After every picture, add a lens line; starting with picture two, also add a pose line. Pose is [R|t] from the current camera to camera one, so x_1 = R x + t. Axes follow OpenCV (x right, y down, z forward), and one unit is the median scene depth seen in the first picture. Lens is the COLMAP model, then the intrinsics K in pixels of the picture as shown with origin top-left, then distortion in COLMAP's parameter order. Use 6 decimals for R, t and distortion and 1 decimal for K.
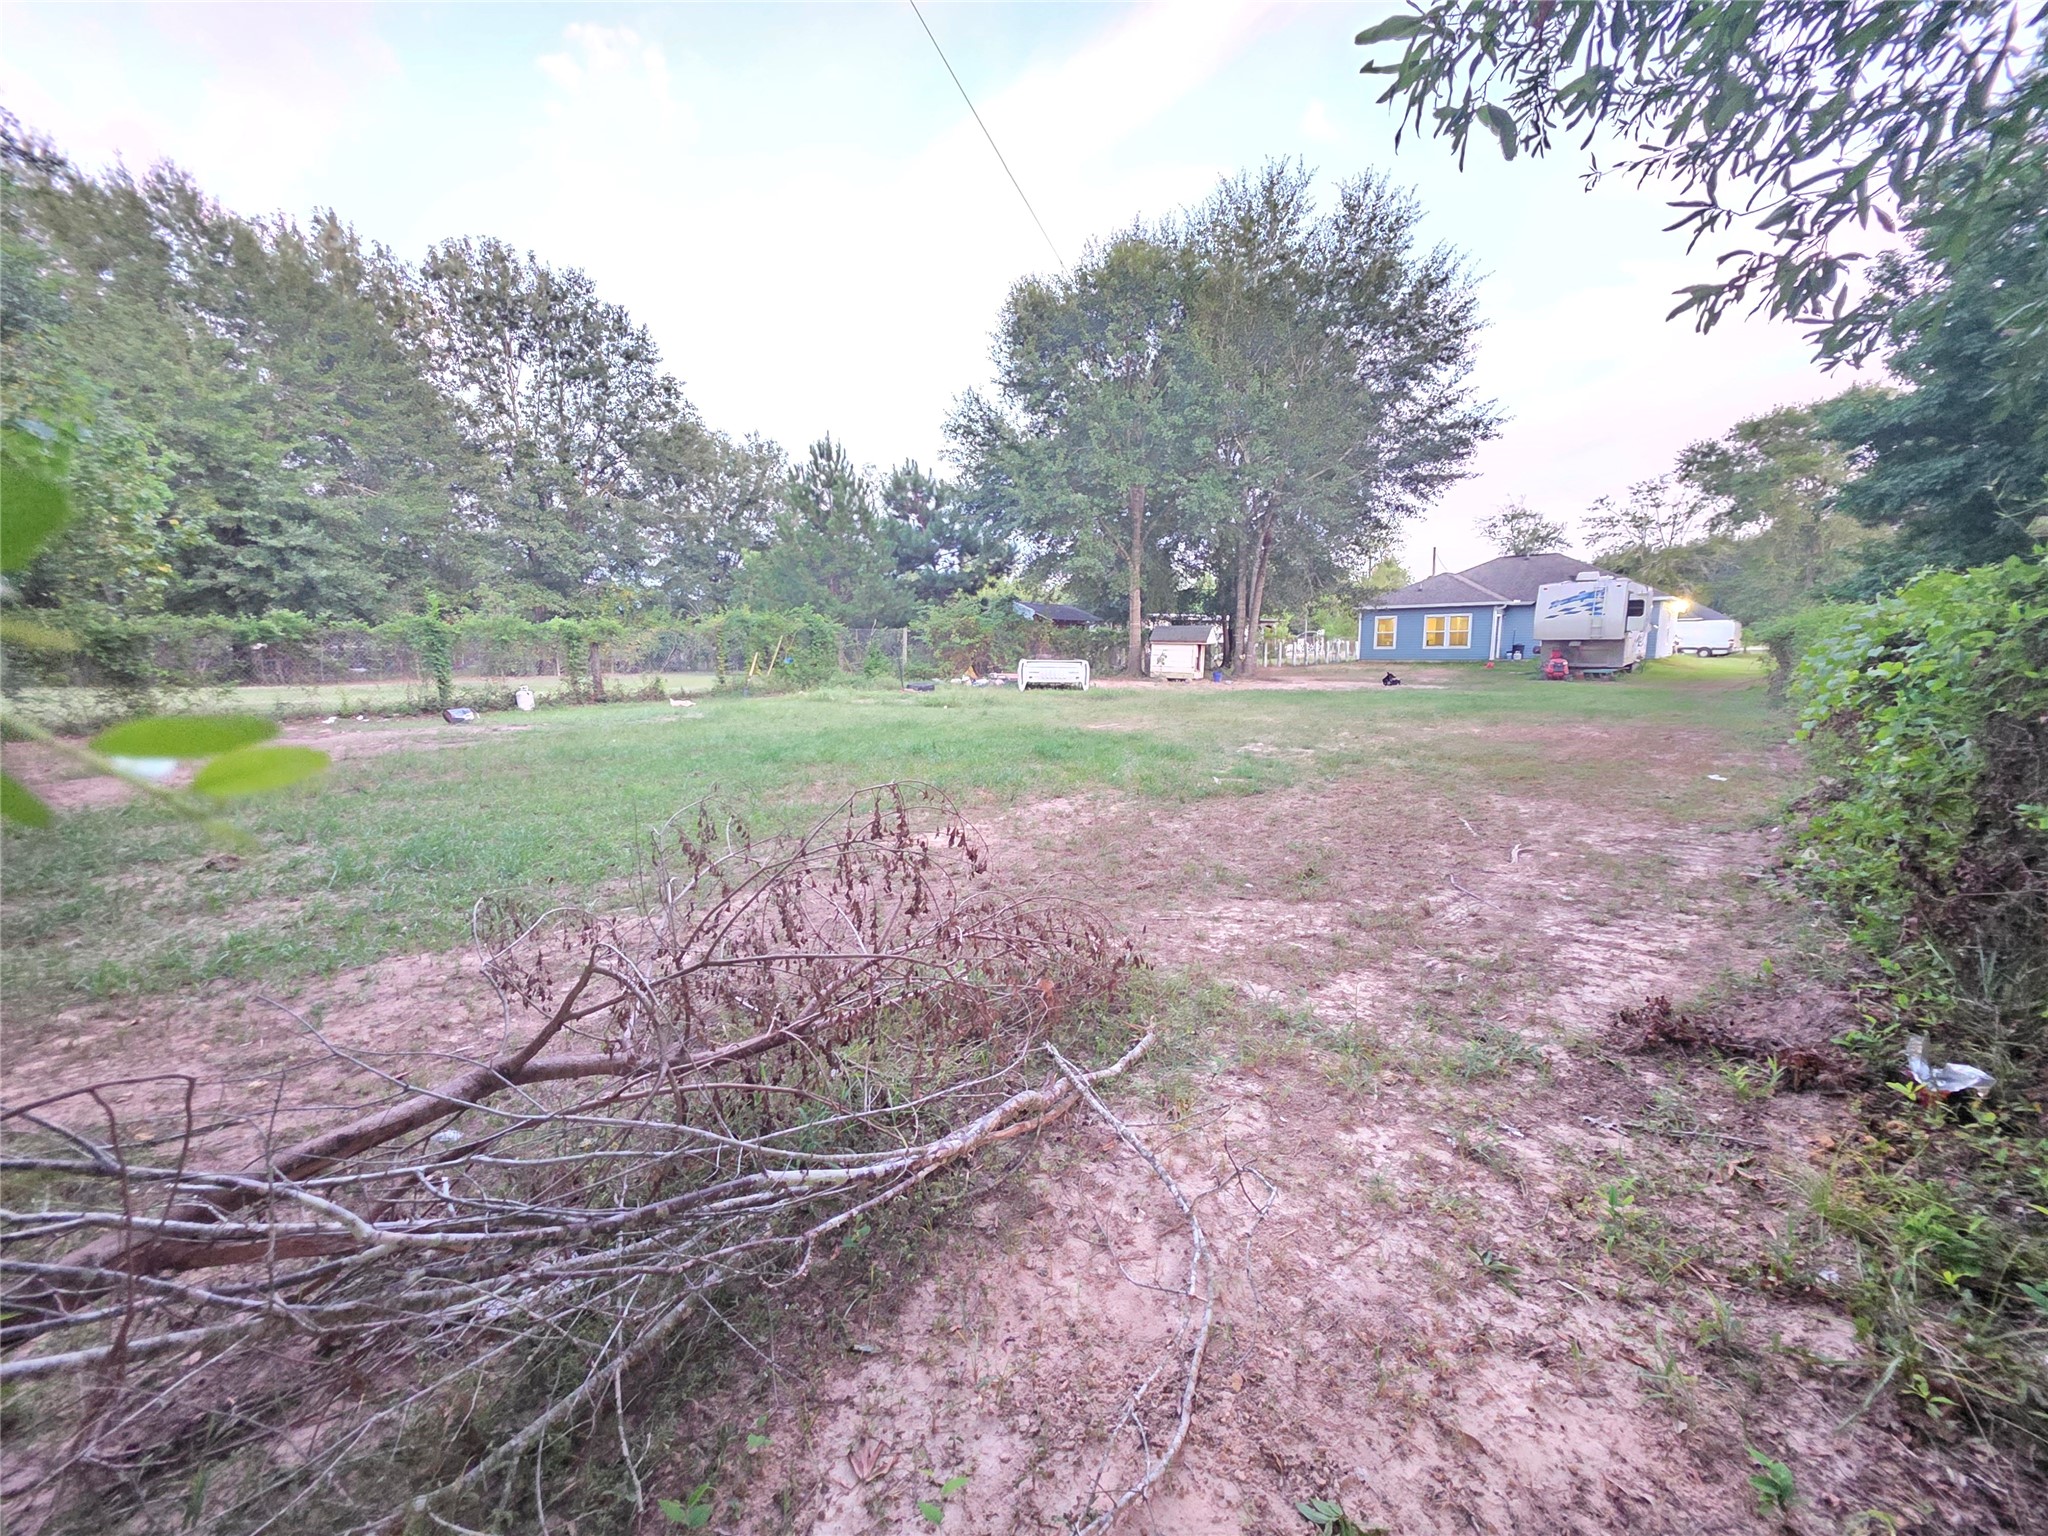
lens RADIAL K [[817.2, 0, 1027.3], [0, 817.2, 773.3], [0, 0, 1]] dist [0.000733, -0.000567]
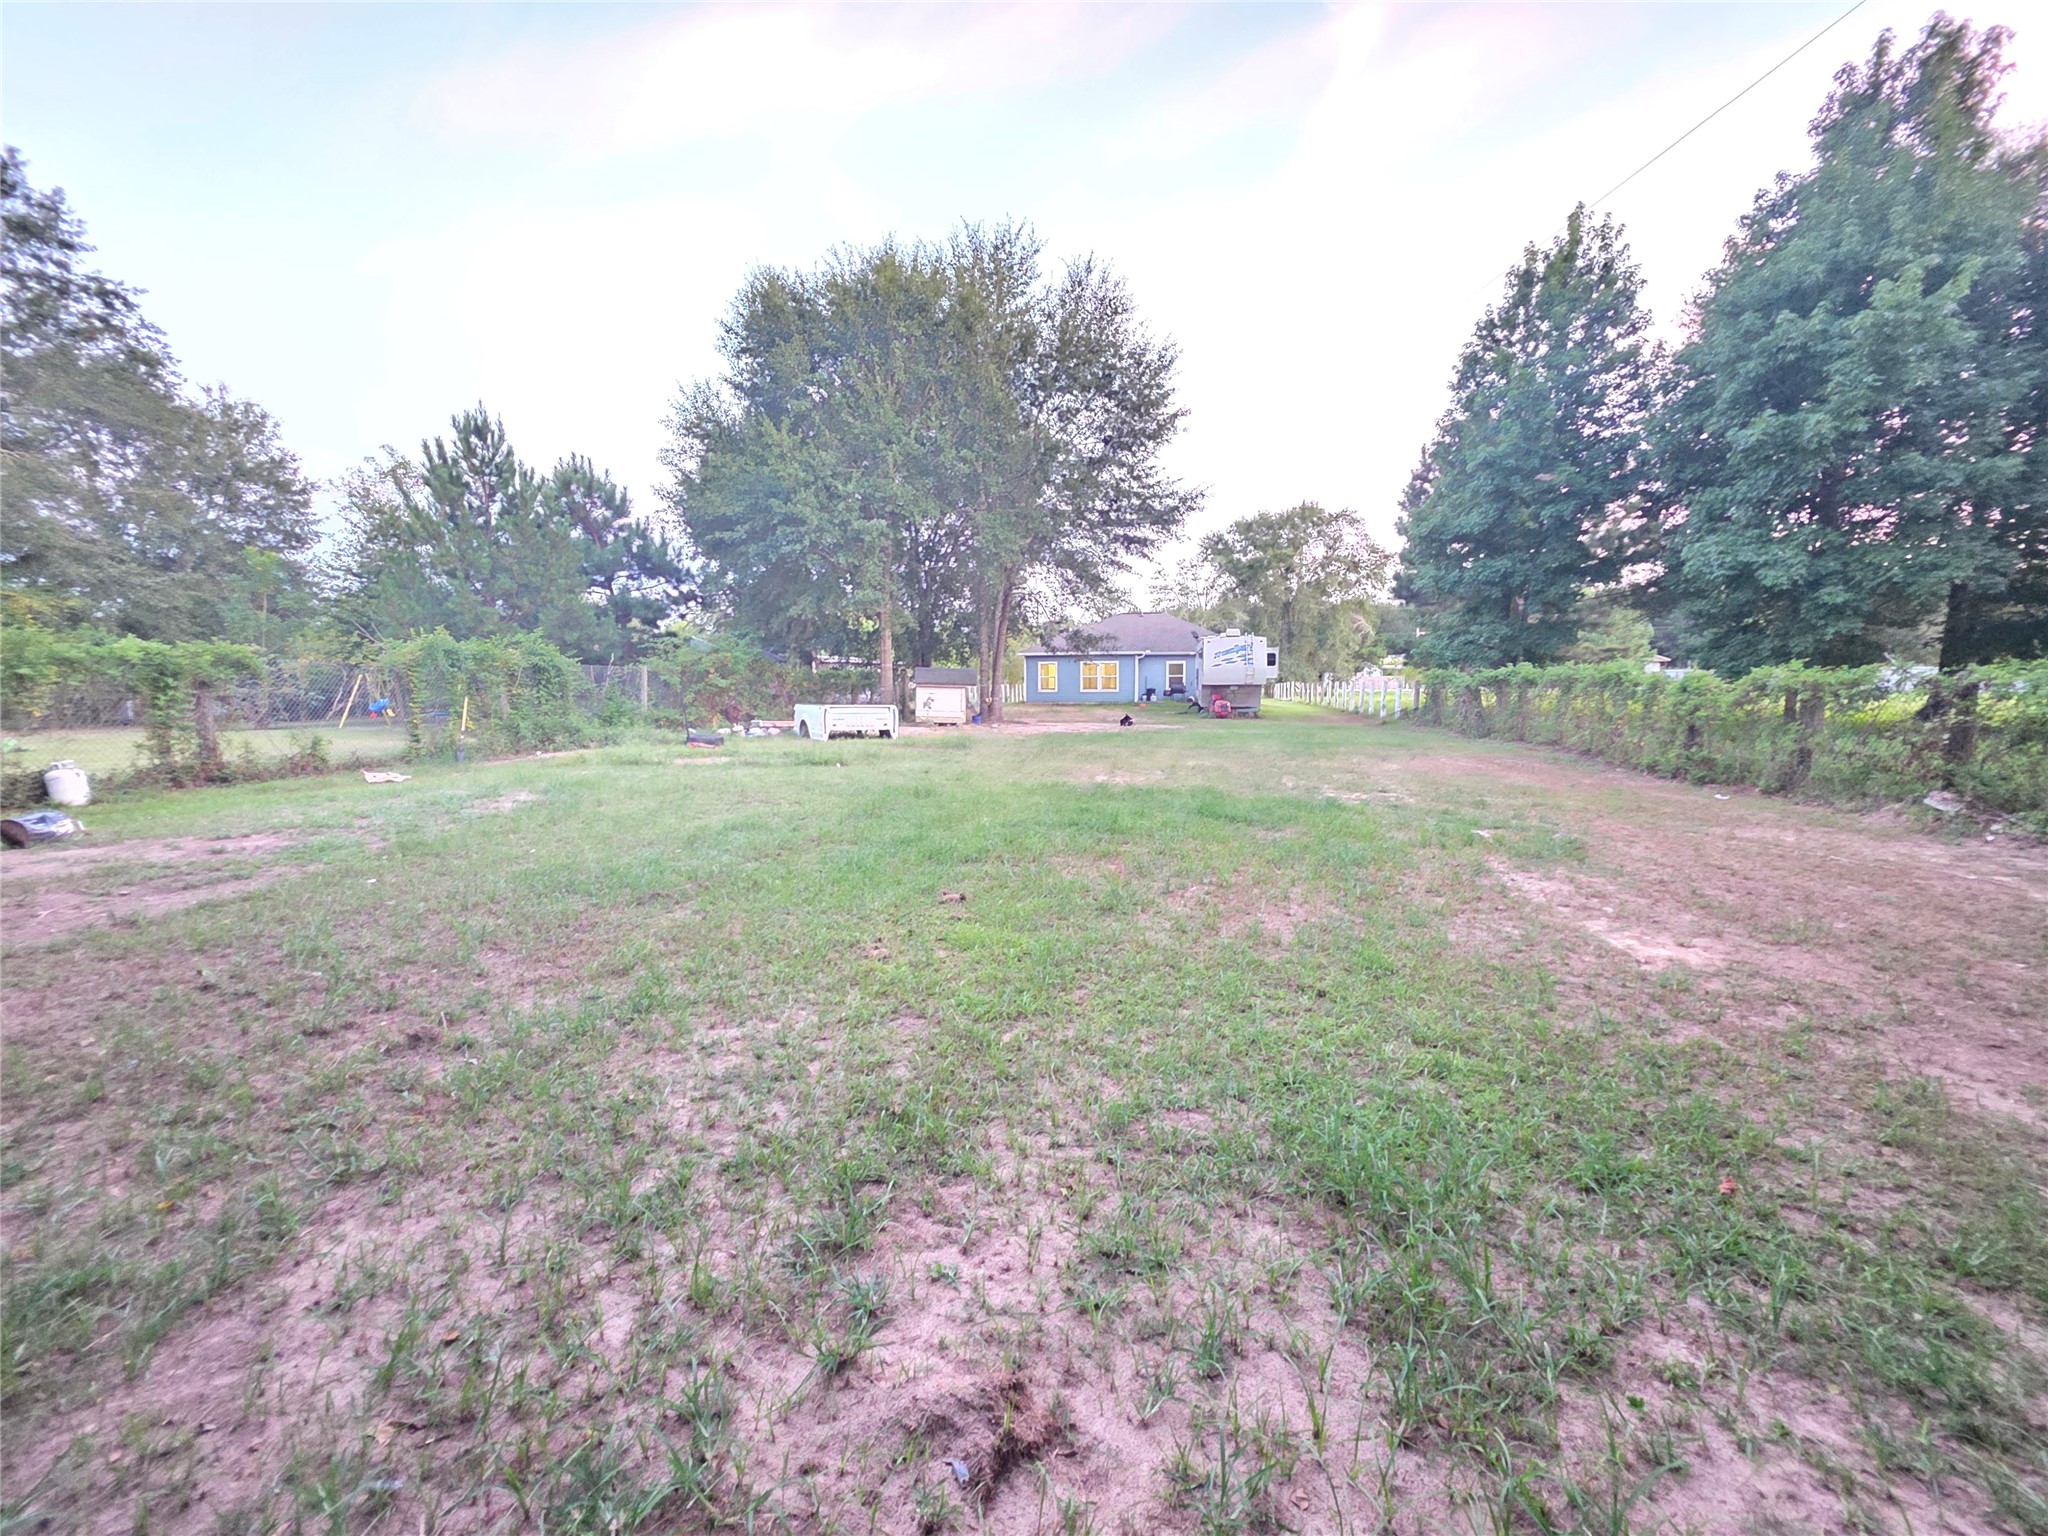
lens RADIAL K [[817.2, 0, 1024.3], [0, 817.2, 770.3], [0, 0, 1]] dist [0.000733, -0.000567]
pose [[0.864420, -0.046258, 0.500638, -0.226608], [0.073394, 0.996702, -0.034631, -0.023014], [-0.497385, 0.066680, 0.864964, 0.145624]]
